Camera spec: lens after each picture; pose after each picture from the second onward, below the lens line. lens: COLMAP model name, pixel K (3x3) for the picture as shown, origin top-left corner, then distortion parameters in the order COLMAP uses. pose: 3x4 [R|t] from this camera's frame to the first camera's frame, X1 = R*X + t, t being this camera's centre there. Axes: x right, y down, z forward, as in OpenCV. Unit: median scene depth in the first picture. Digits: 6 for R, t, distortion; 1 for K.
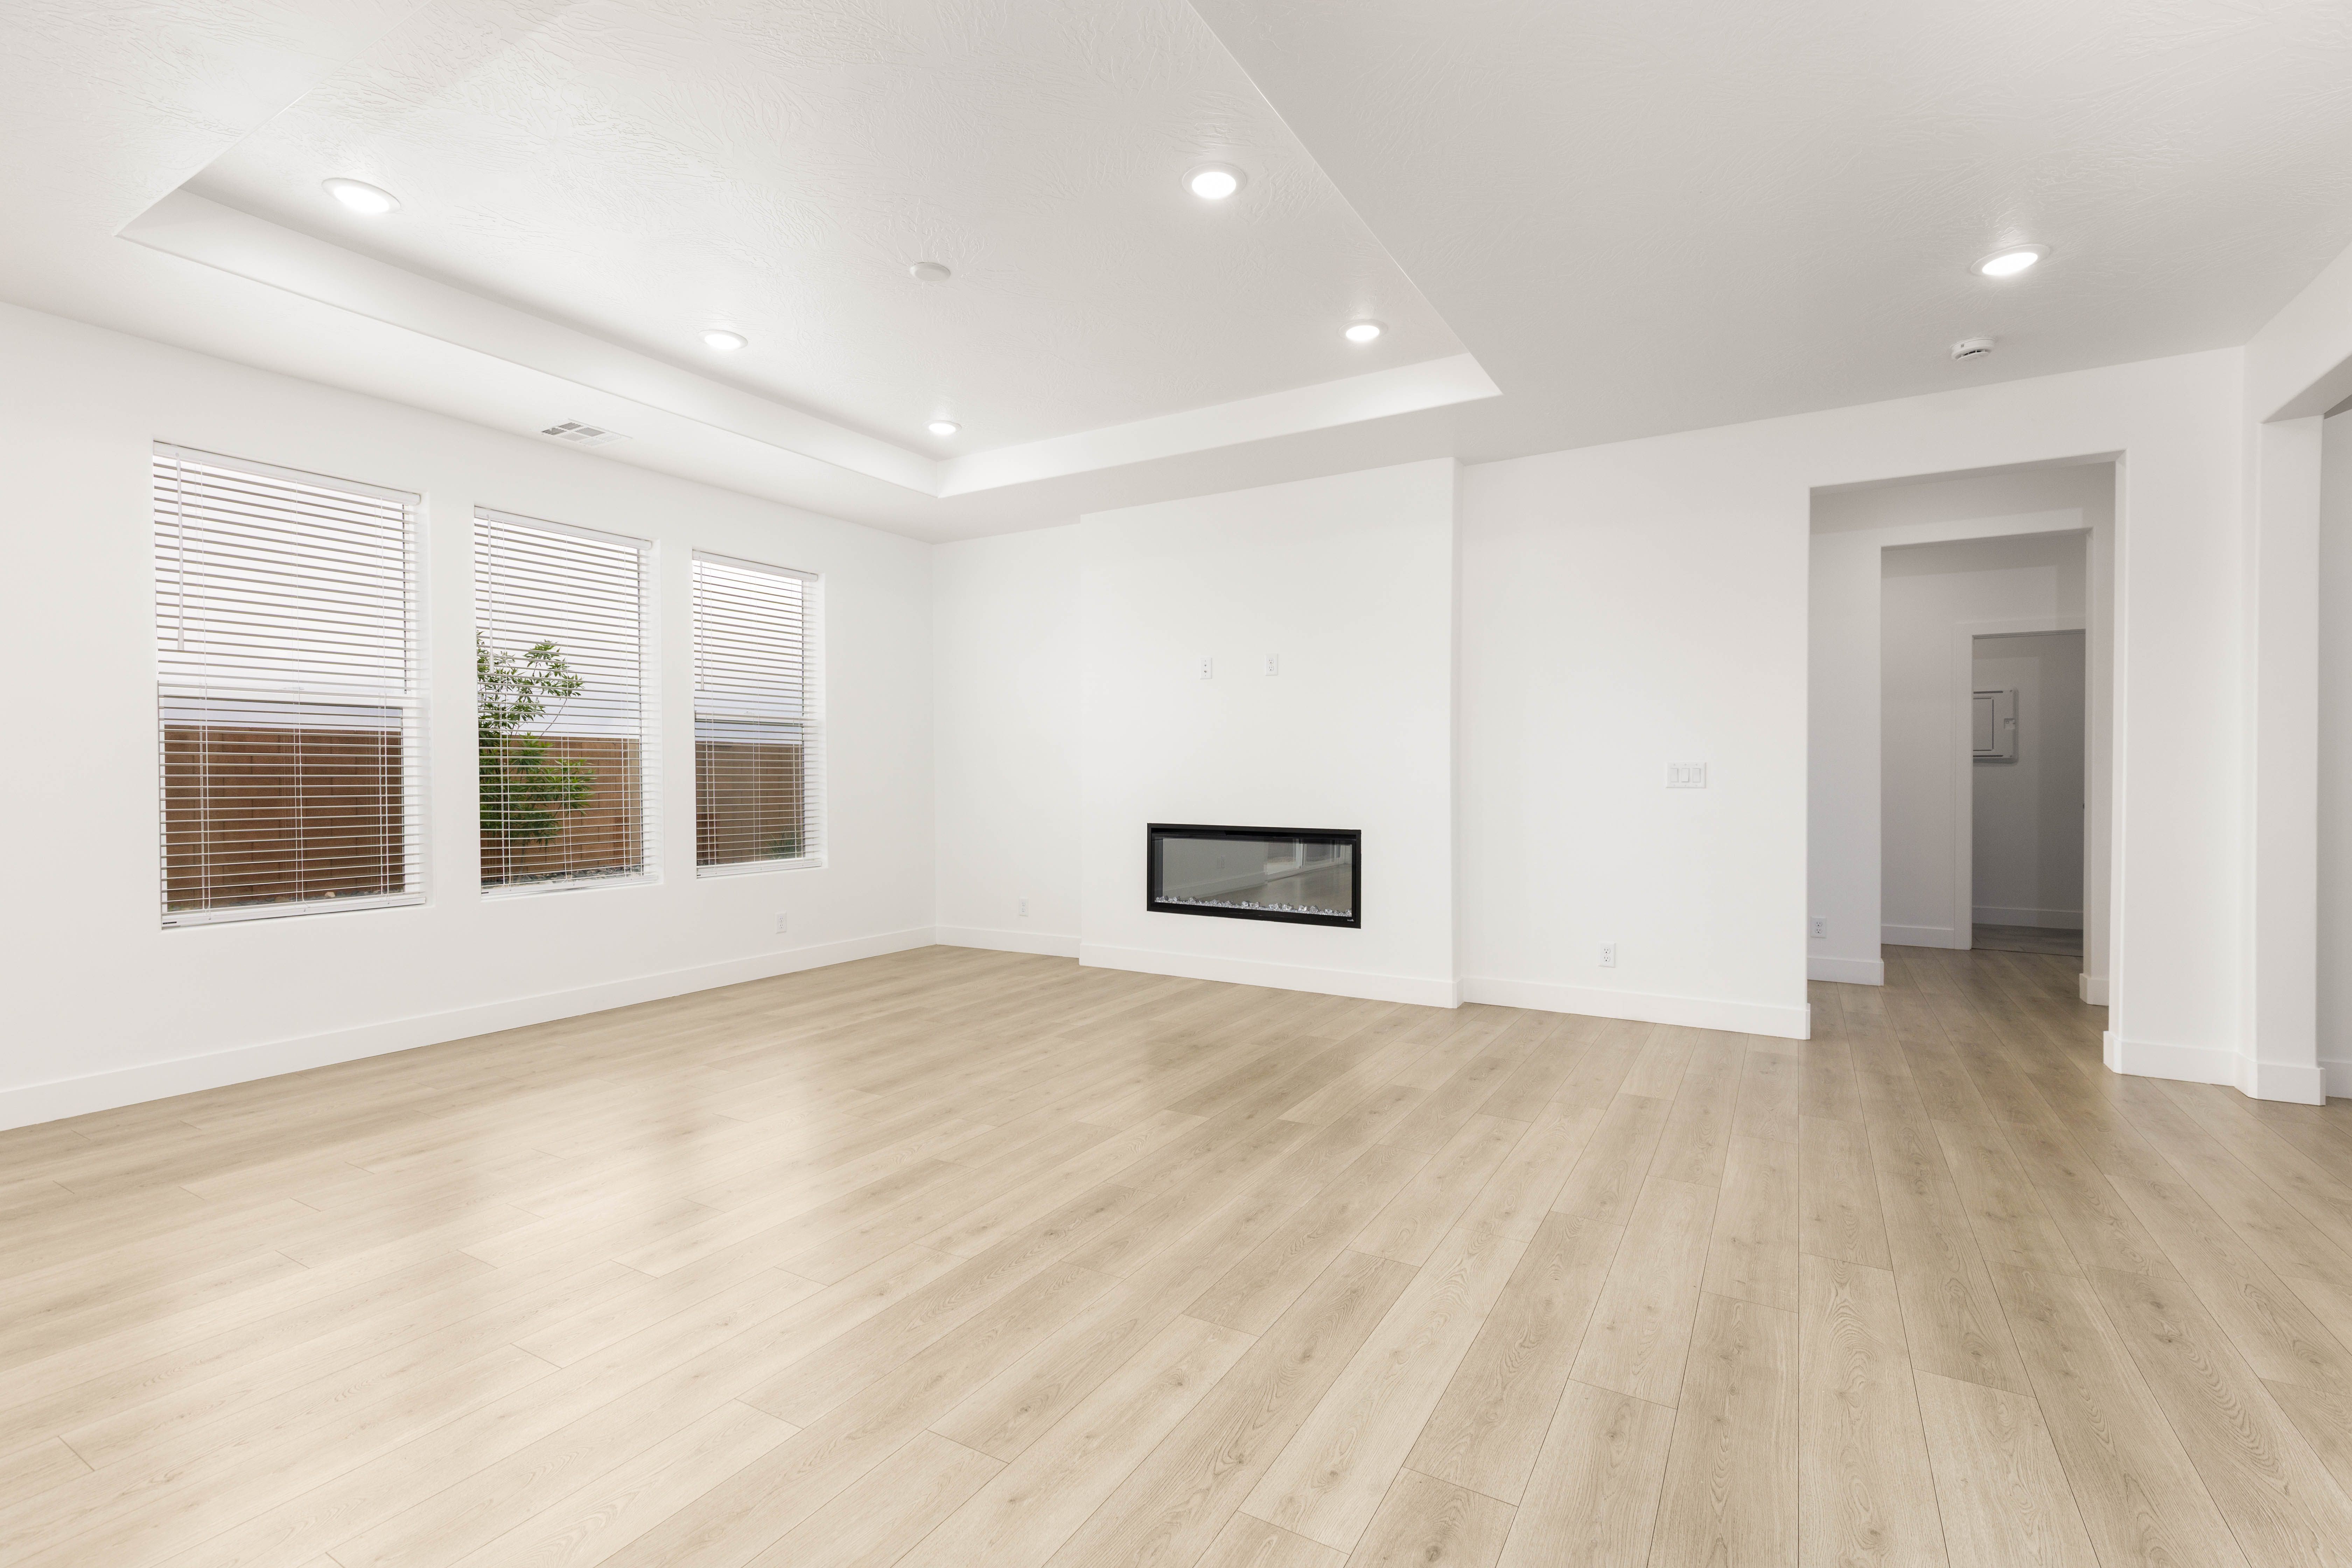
lens RADIAL K [[1047.1, 0, 1189.9], [0, 1047.1, 777.2], [0, 0, 1]] dist [0.004031, 0.000146]
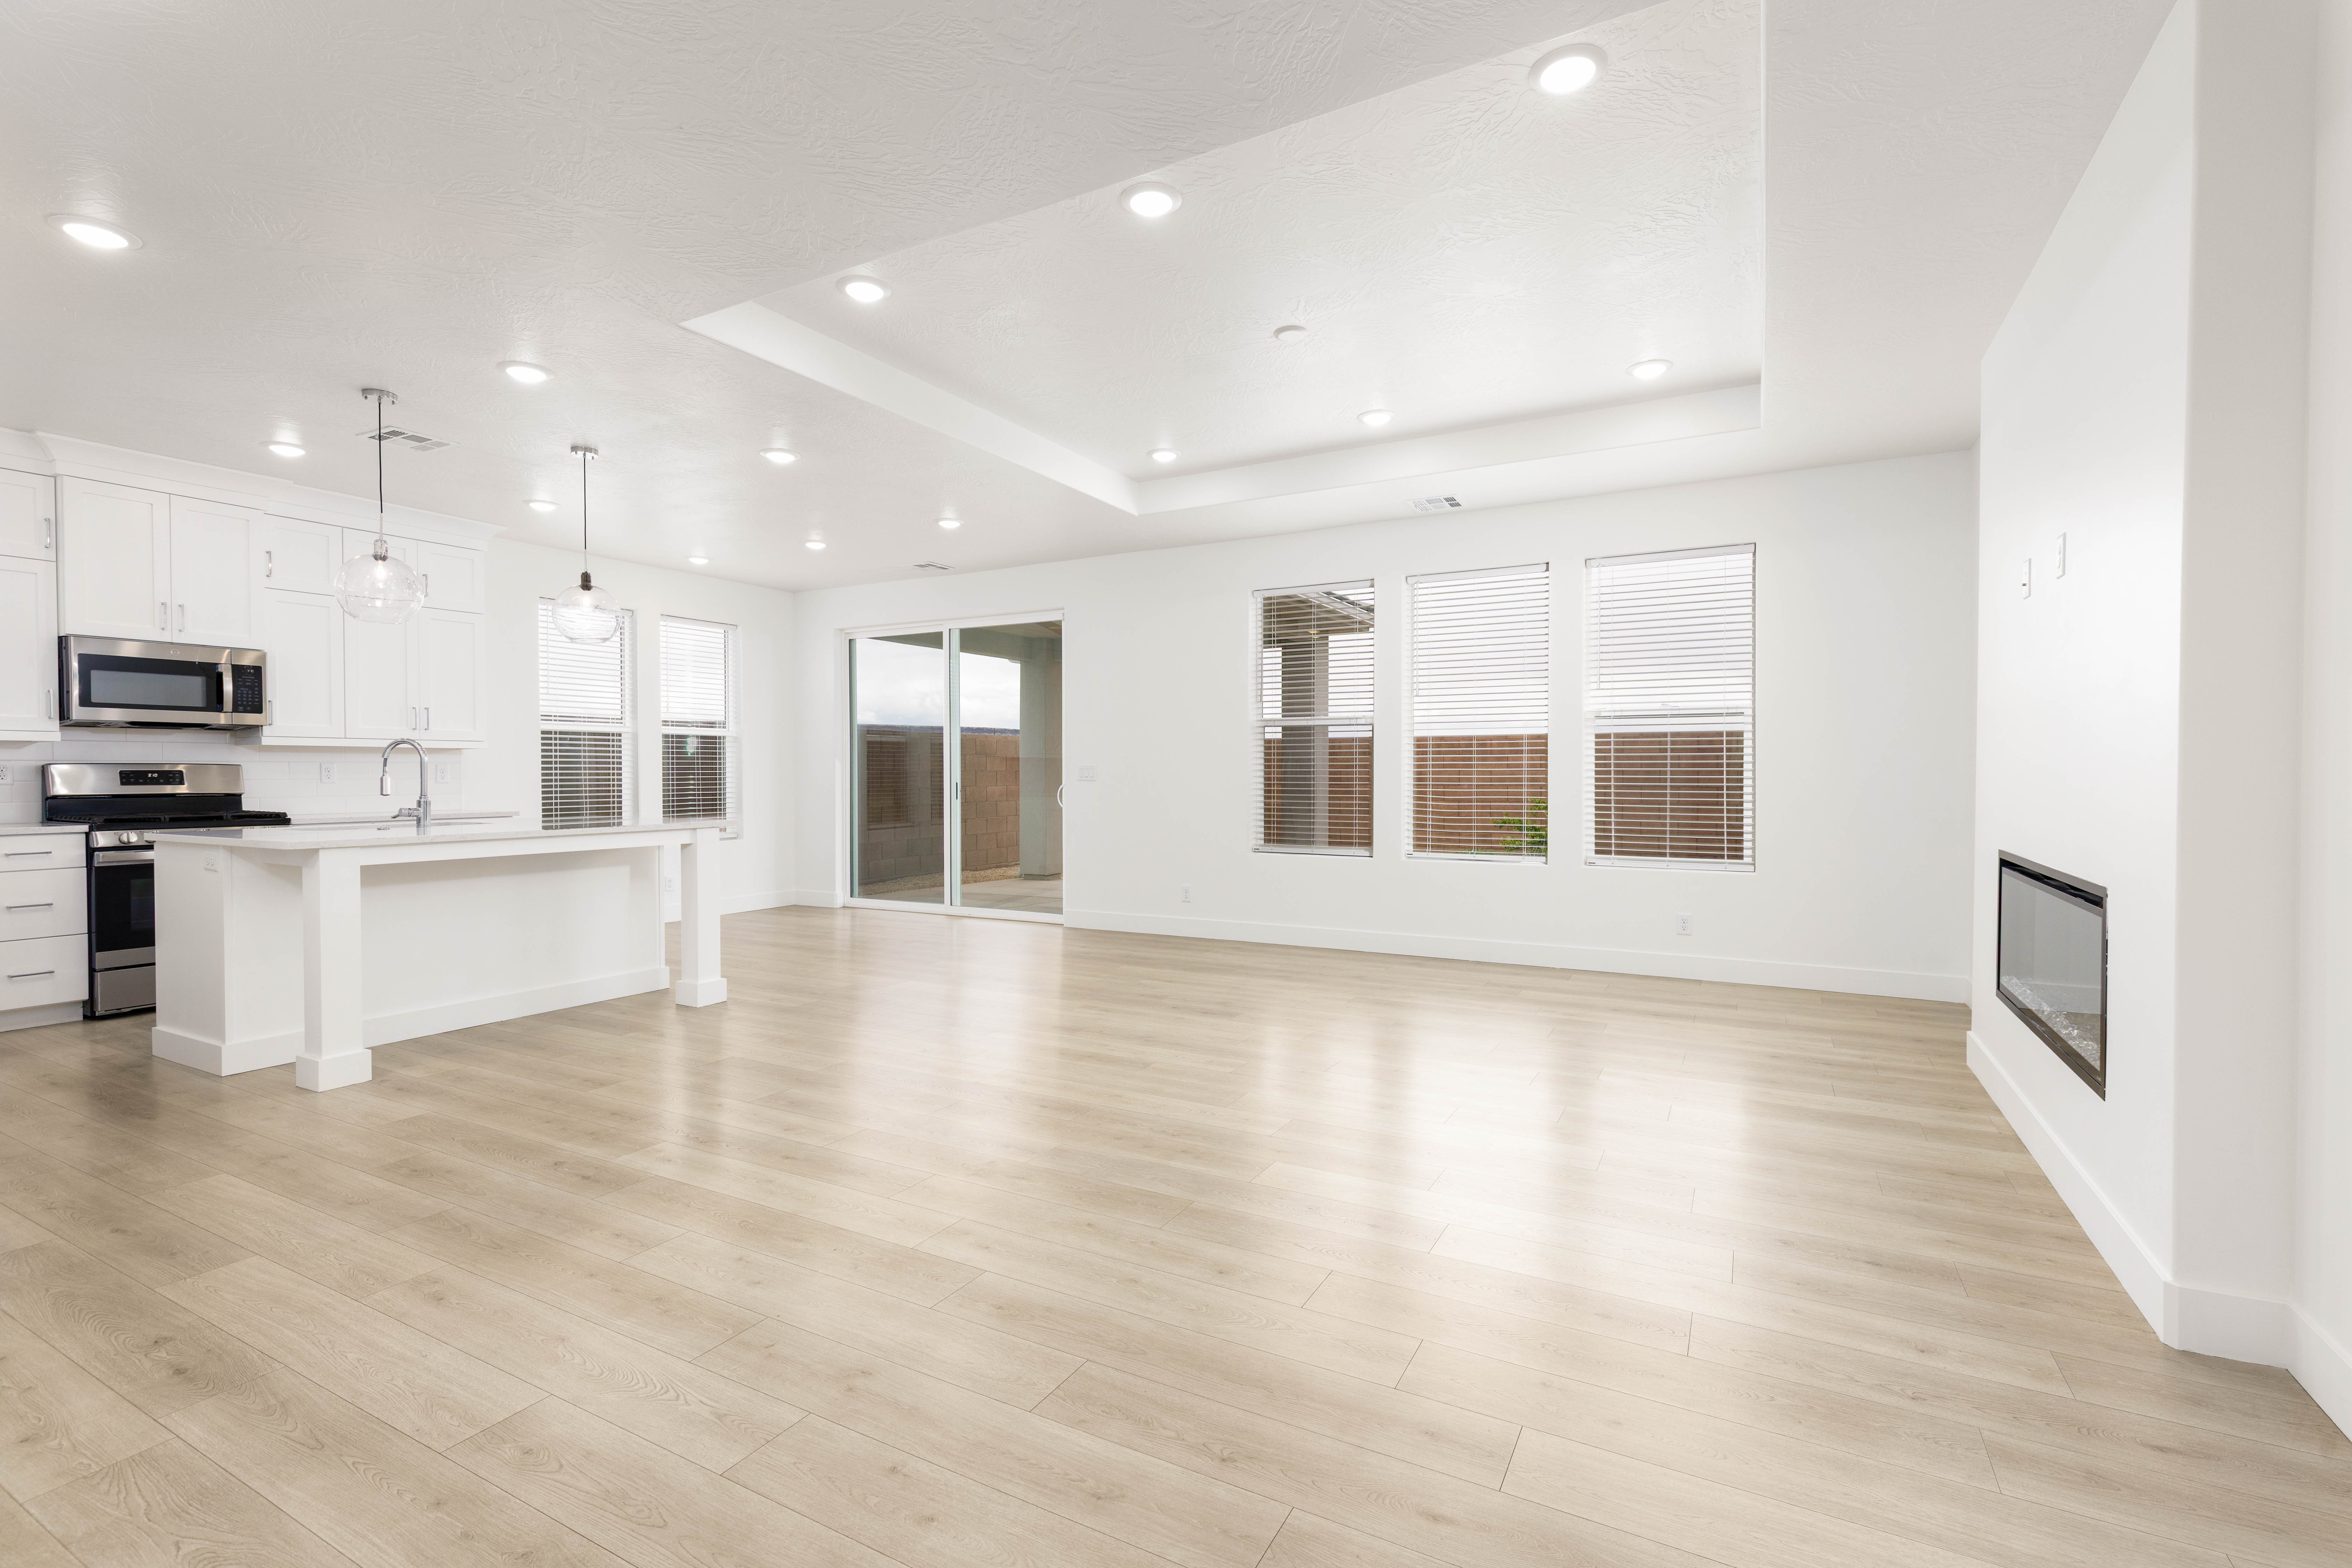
lens RADIAL K [[1047.1, 0, 1187.7], [0, 1047.1, 775.2], [0, 0, 1]] dist [0.004031, 0.000146]
pose [[0.030895, 0.003132, -0.999518, 1.420924], [0.000492, 0.999995, 0.003149, -0.004103], [0.999523, -0.000589, 0.030893, 1.326300]]
